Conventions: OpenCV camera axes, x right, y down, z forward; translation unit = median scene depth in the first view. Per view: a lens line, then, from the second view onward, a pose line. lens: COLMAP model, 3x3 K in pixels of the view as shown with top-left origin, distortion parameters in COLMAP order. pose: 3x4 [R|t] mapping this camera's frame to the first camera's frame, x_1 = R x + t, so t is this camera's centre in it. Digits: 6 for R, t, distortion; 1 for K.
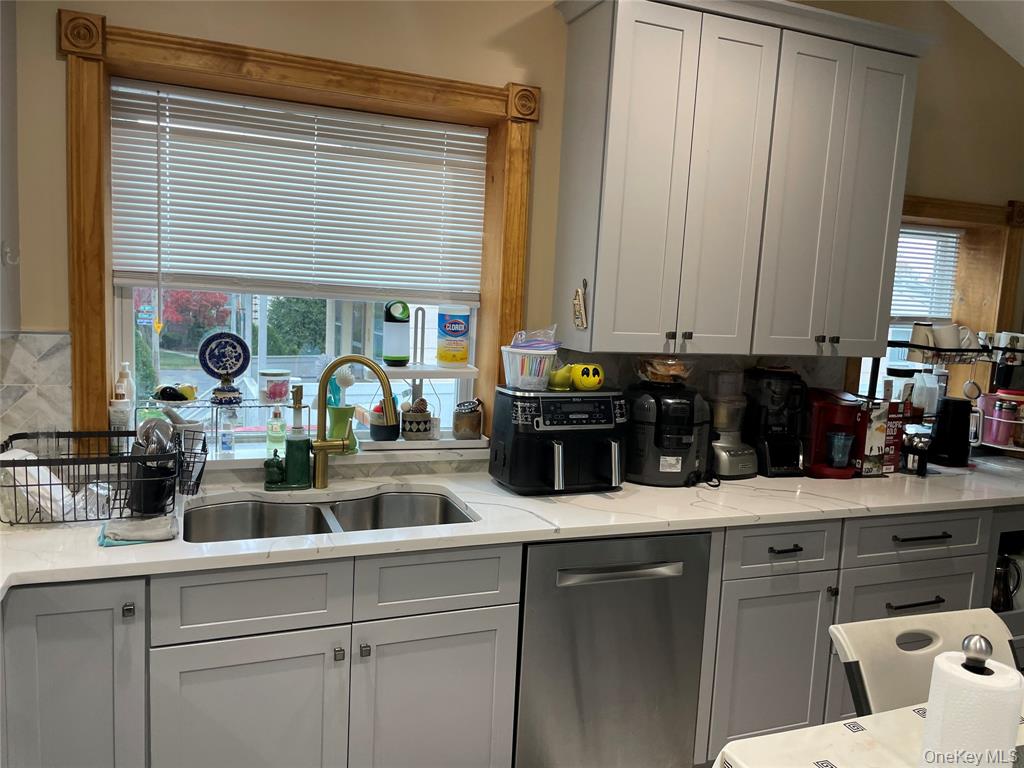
lens RADIAL K [[773.3, 0, 514.4], [0, 773.3, 387.3], [0, 0, 1]] dist [0.099113, -0.140615]
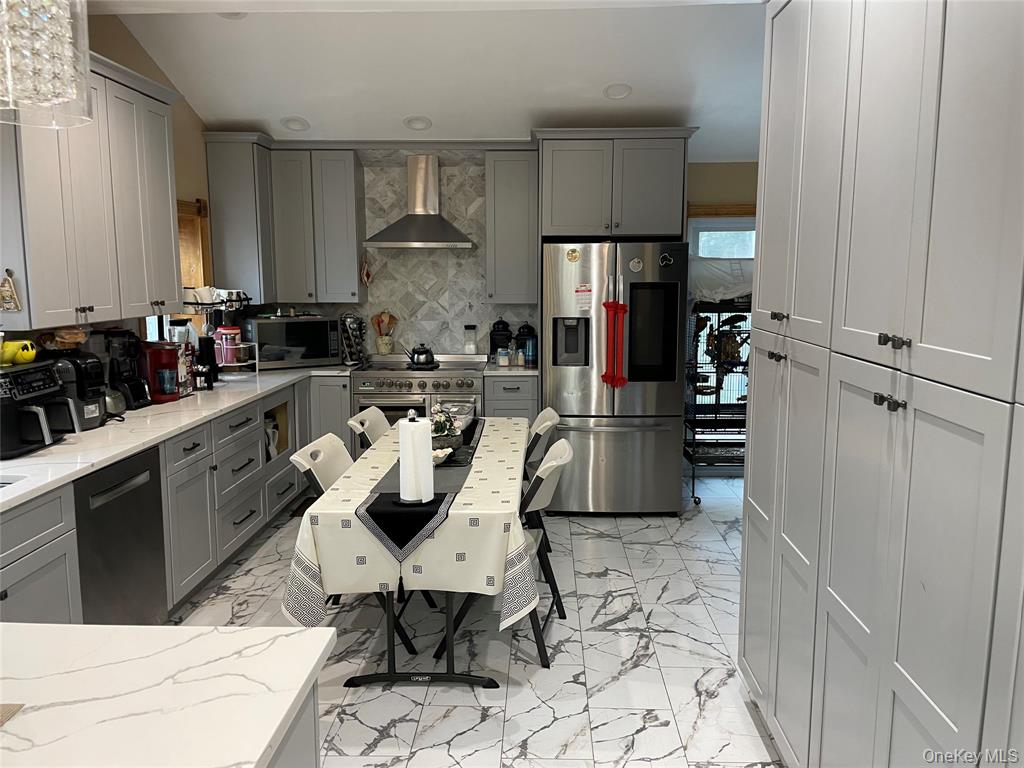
lens RADIAL K [[773.3, 0, 514.4], [0, 773.3, 387.3], [0, 0, 1]] dist [0.099113, -0.140615]
pose [[0.405176, -0.183947, 0.895542, -0.664996], [0.130045, 0.981185, 0.142701, -0.032909], [-0.904943, 0.058642, 0.421474, -0.171476]]
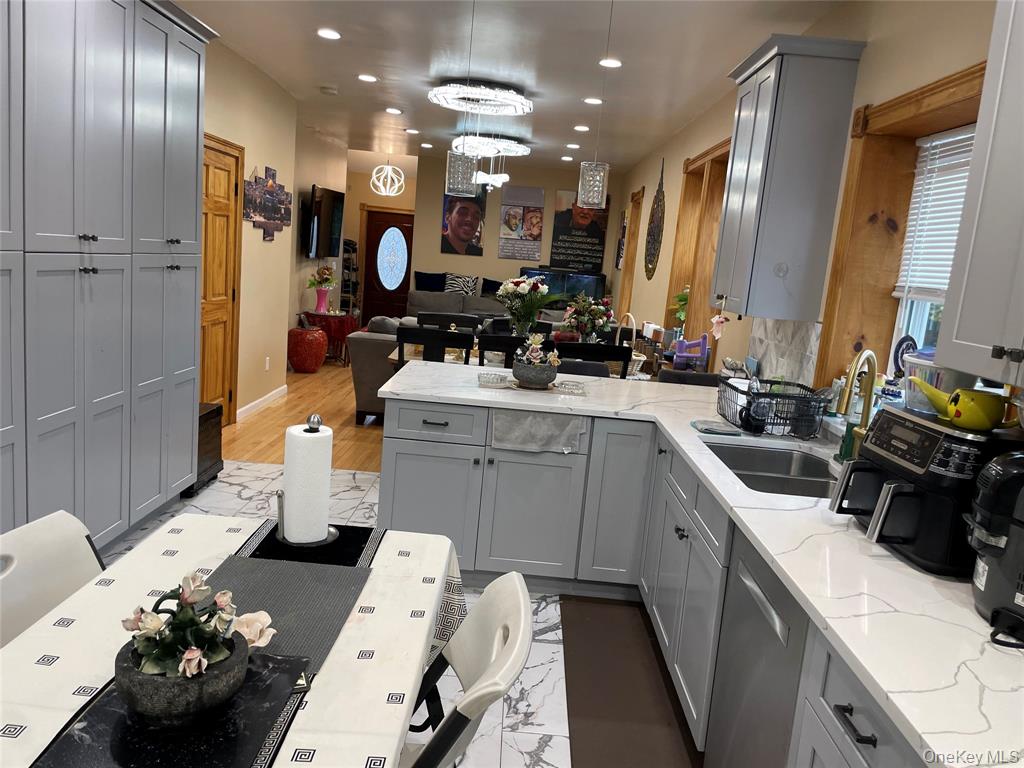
lens RADIAL K [[773.3, 0, 514.4], [0, 773.3, 387.3], [0, 0, 1]] dist [0.099113, -0.140615]
pose [[-0.377015, 0.071789, -0.923421, 0.873412], [-0.217280, 0.962315, 0.163523, -0.056786], [0.900361, 0.262292, -0.347208, 0.853432]]
